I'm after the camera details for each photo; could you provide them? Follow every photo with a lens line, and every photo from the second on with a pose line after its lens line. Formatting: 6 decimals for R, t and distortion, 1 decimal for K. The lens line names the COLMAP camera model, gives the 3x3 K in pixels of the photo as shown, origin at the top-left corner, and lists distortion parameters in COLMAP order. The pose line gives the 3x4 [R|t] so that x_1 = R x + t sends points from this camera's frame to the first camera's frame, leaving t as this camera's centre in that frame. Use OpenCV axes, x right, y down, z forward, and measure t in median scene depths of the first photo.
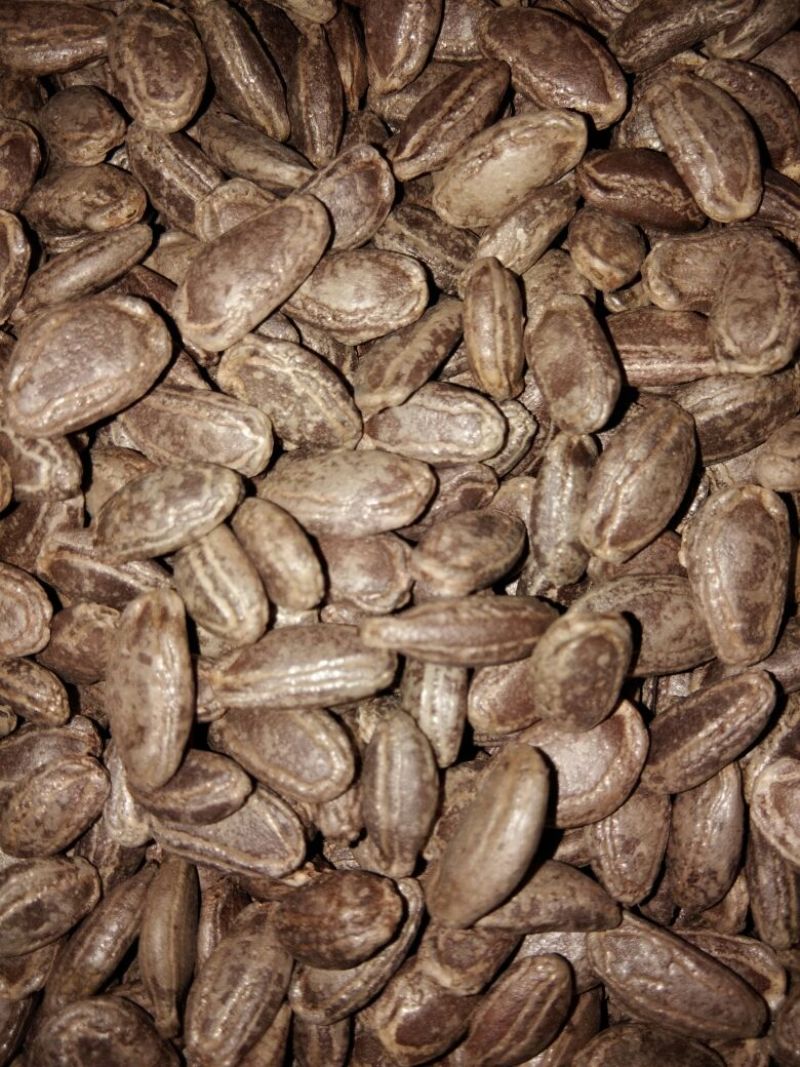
lens RADIAL K [[865.2, 0, 400.0], [0, 865.2, 533.5], [0, 0, 1]] dist [0.147283, -0.341781]
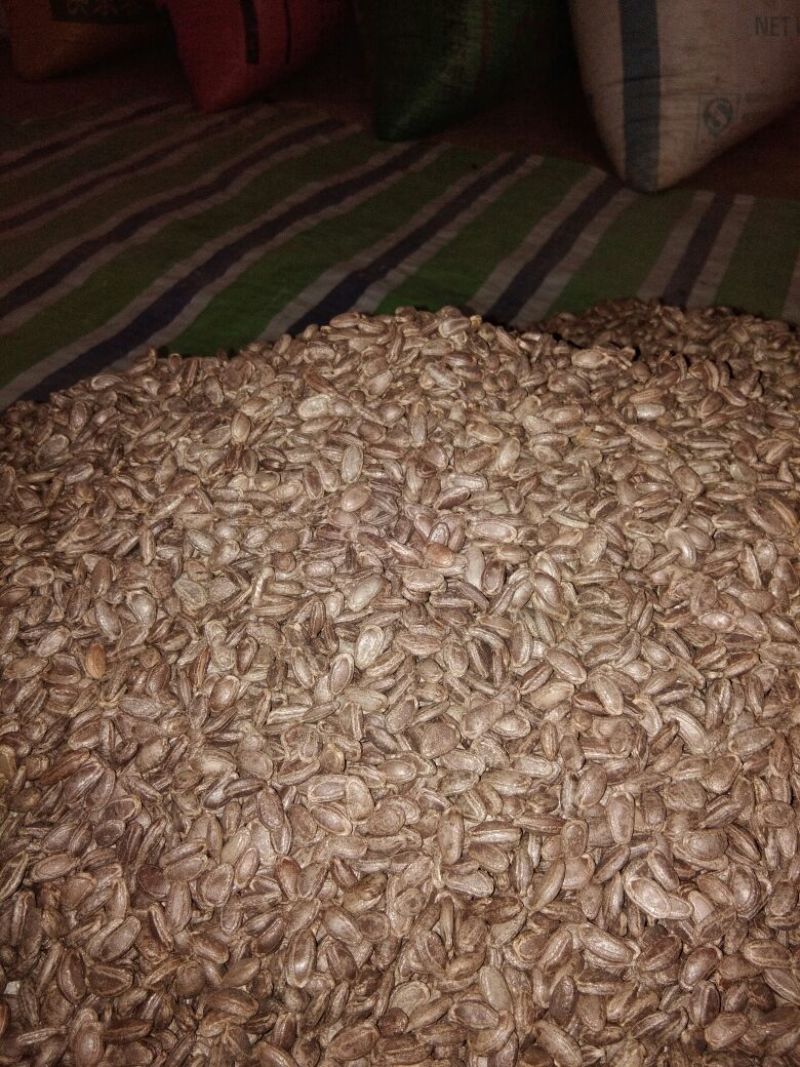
lens RADIAL K [[865.2, 0, 400.0], [0, 865.2, 533.5], [0, 0, 1]] dist [0.147283, -0.341781]
pose [[0.996622, 0.065396, -0.049684, -0.375683], [-0.080436, 0.899411, -0.429639, 0.588893], [0.016590, 0.432184, 0.901633, -2.581206]]
